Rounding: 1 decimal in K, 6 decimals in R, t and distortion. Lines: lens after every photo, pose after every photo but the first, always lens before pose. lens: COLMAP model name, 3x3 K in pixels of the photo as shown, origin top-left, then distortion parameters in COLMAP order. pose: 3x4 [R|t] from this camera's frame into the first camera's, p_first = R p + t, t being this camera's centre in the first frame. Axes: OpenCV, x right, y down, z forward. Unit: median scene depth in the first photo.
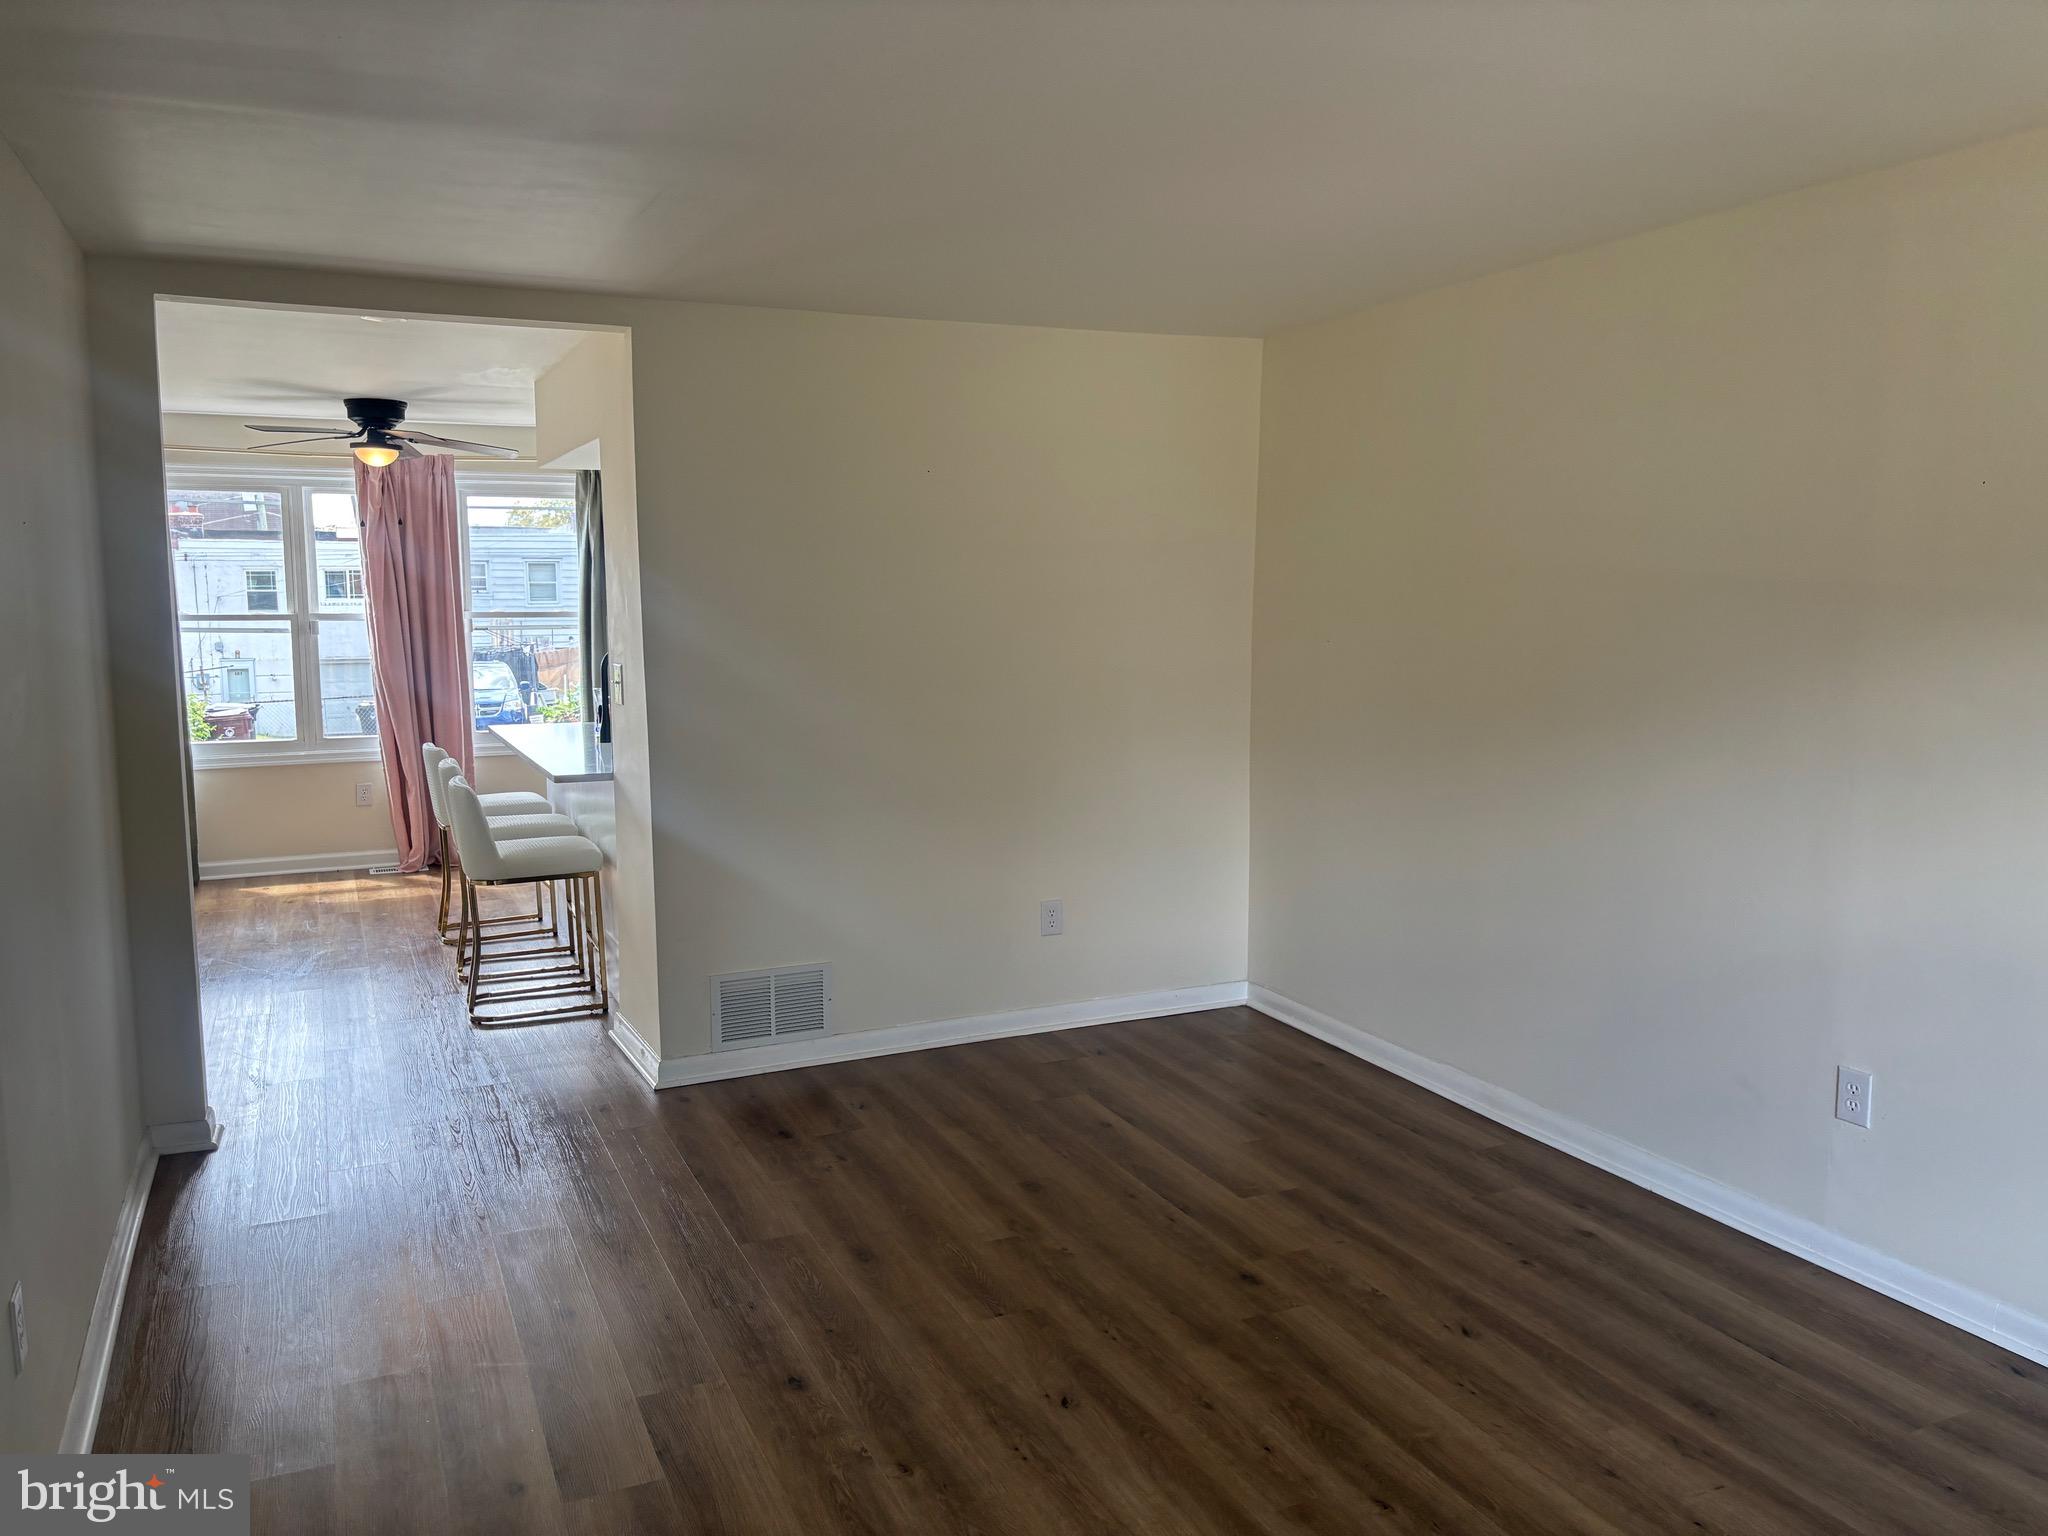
lens RADIAL K [[1494.6, 0, 1018.6], [0, 1494.6, 761.8], [0, 0, 1]] dist [0.050596, -0.079722]
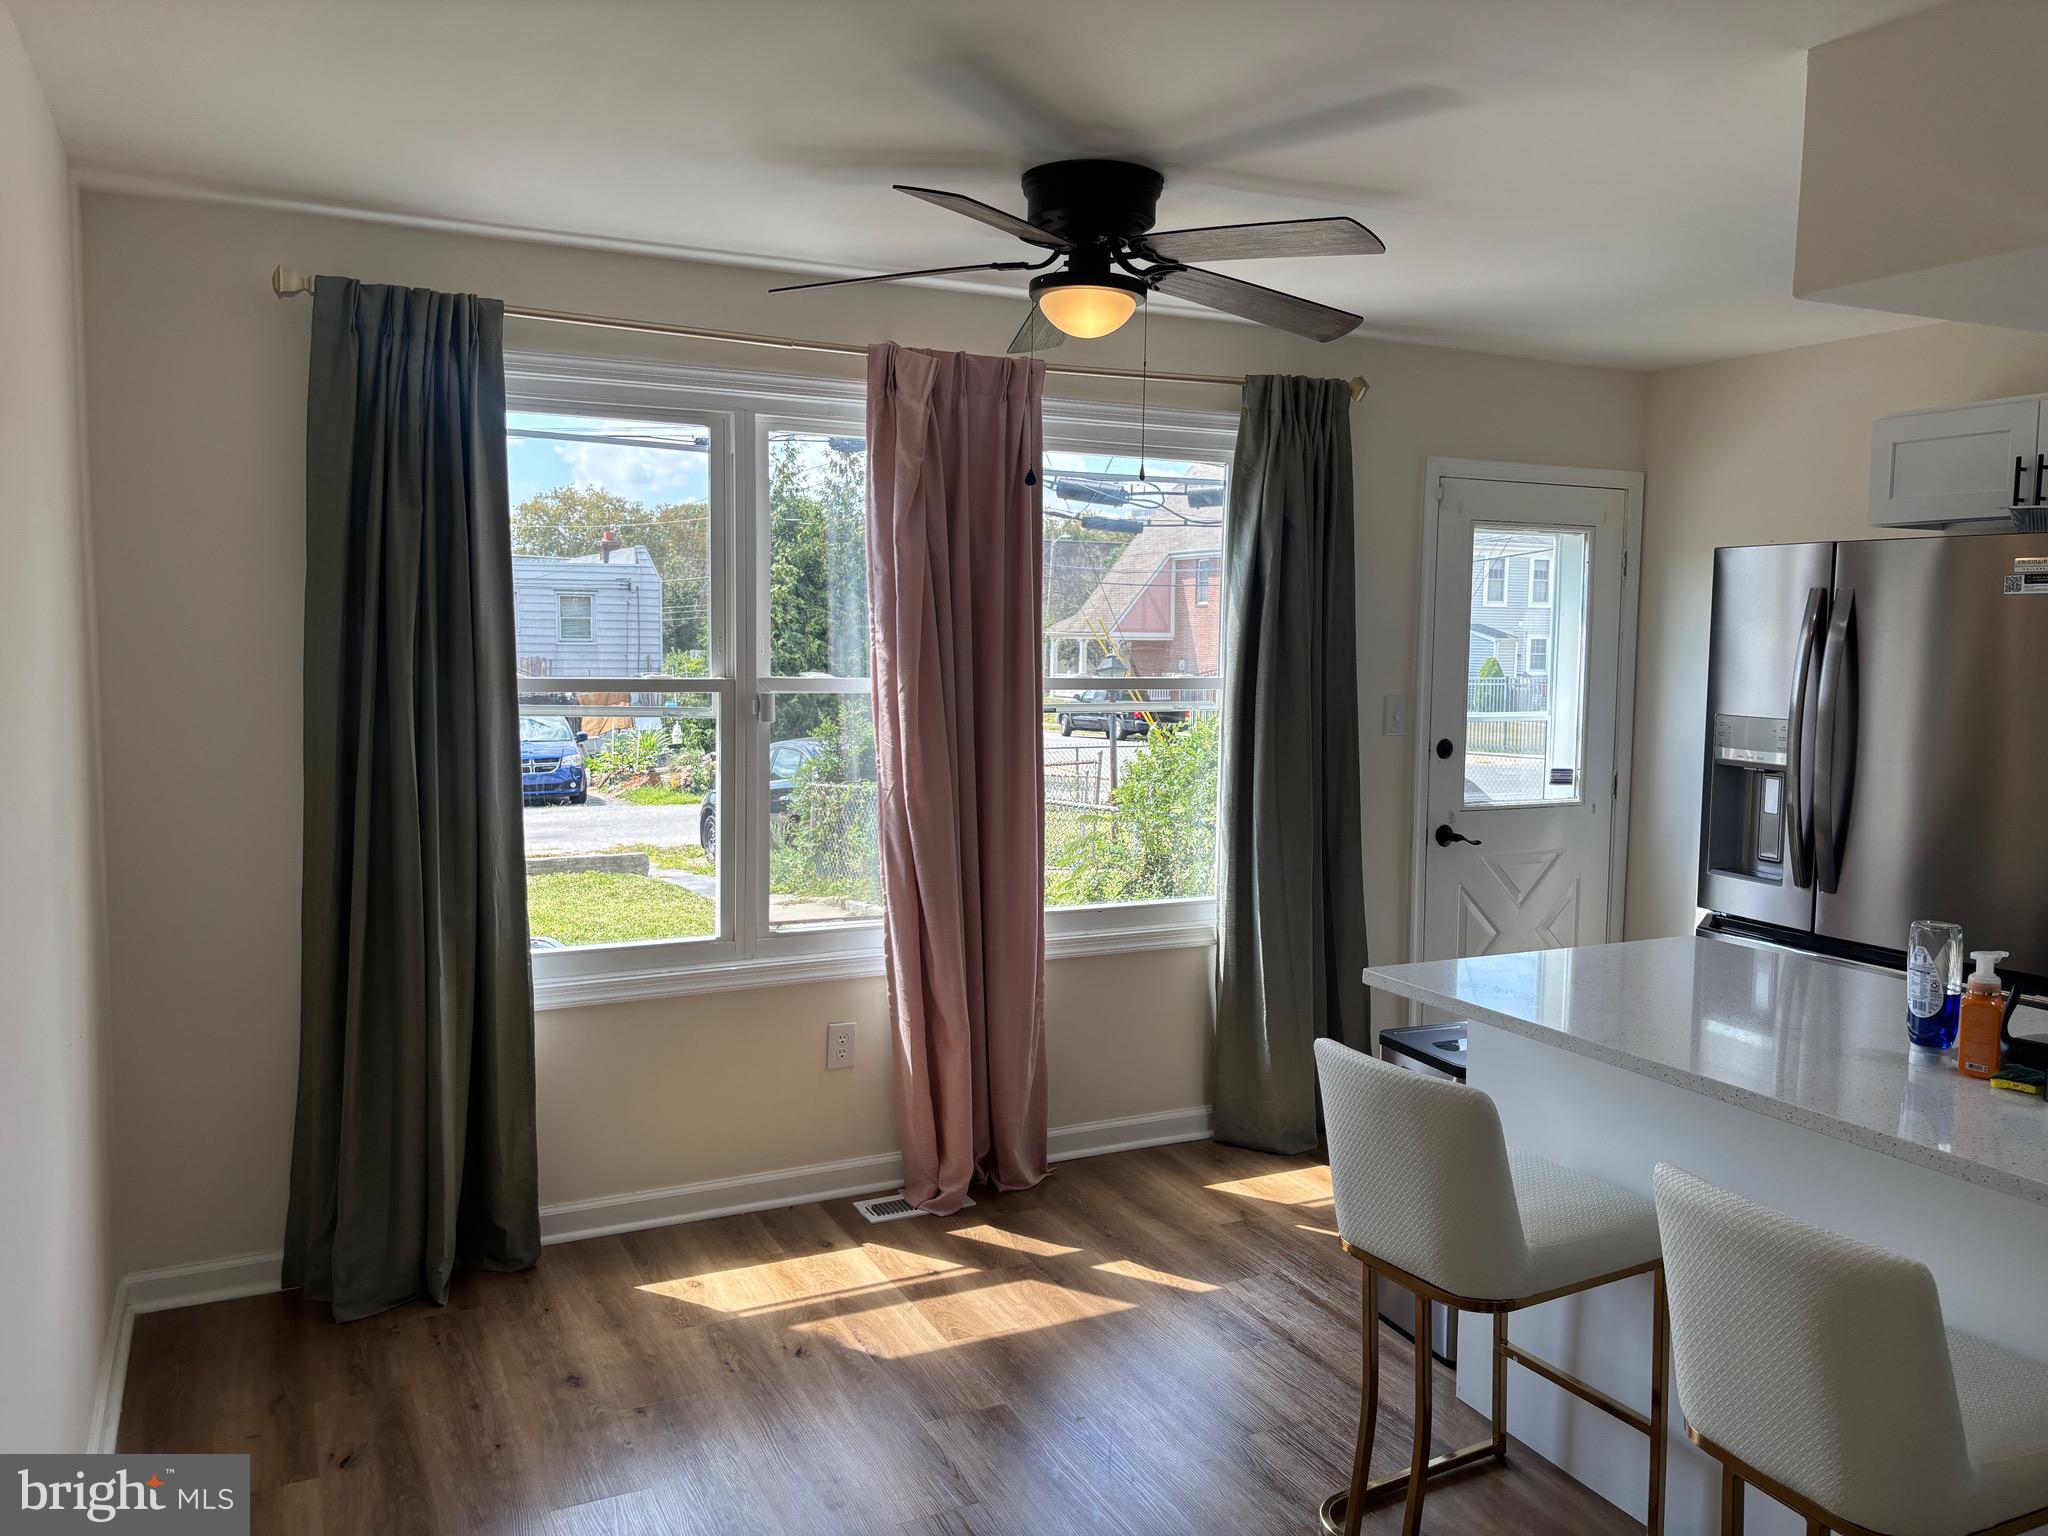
lens RADIAL K [[1494.6, 0, 1018.6], [0, 1494.6, 761.8], [0, 0, 1]] dist [0.050596, -0.079722]
pose [[0.999530, 0.011759, 0.028322, -0.395549], [-0.010975, 0.999557, -0.027682, -0.058988], [-0.028635, 0.027358, 0.999215, 0.510184]]
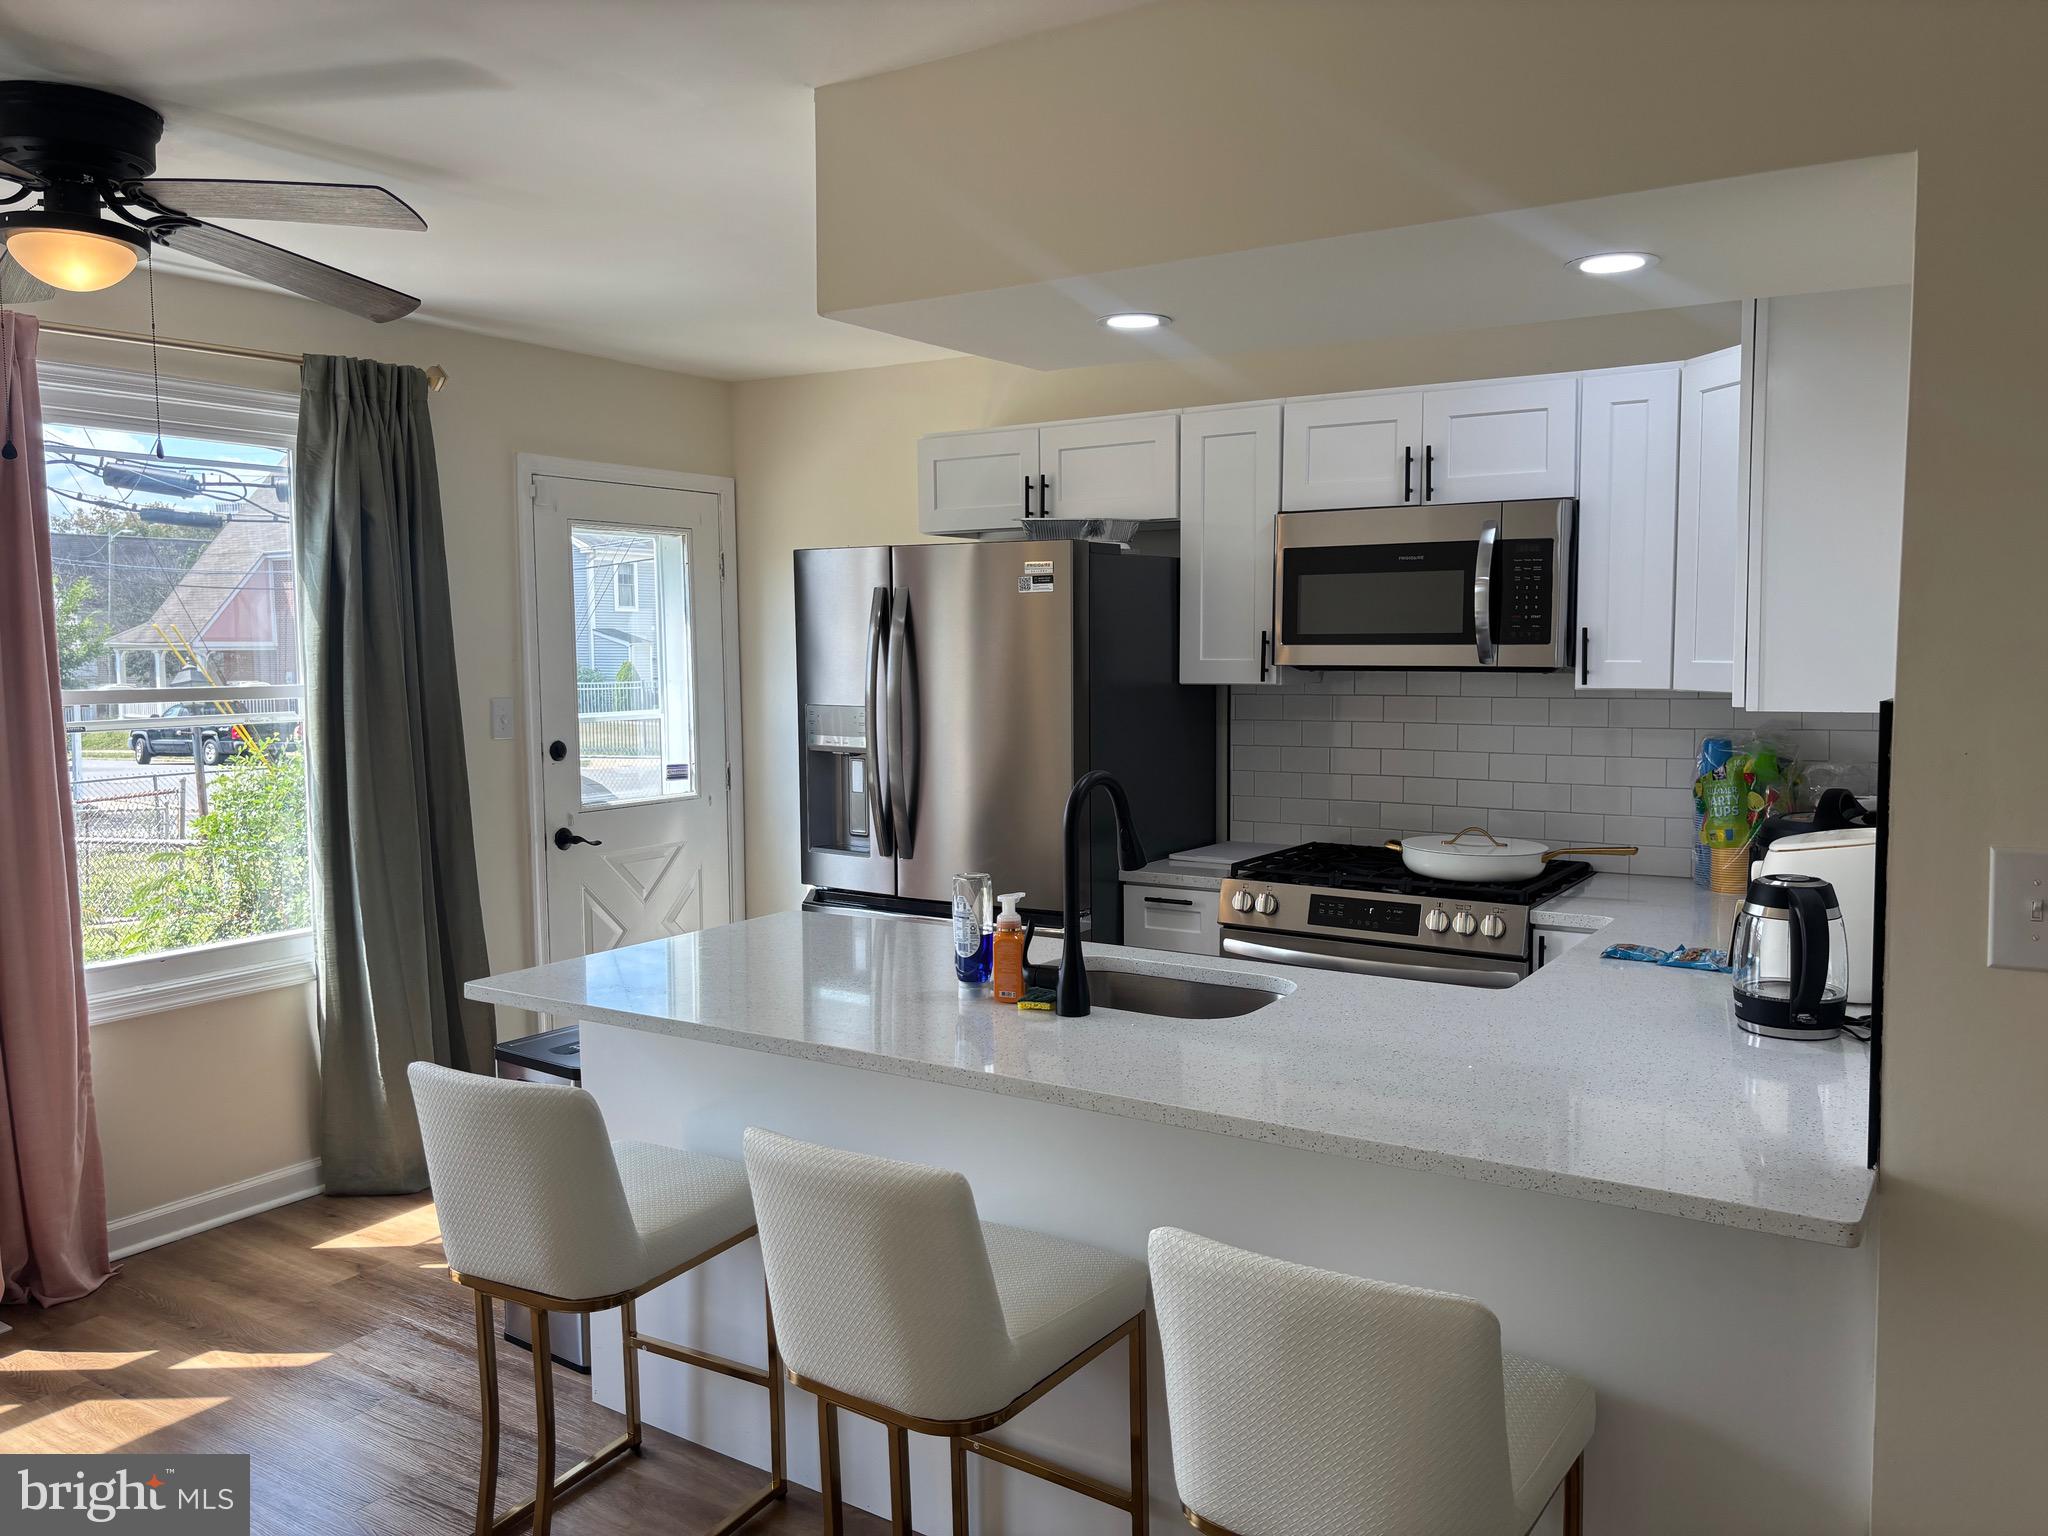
lens RADIAL K [[1494.6, 0, 1018.6], [0, 1494.6, 761.8], [0, 0, 1]] dist [0.050596, -0.079722]
pose [[0.844337, -0.046532, 0.533789, -0.373048], [0.067529, 0.997520, -0.019860, -0.054655], [-0.531541, 0.052815, 0.845385, 0.507720]]
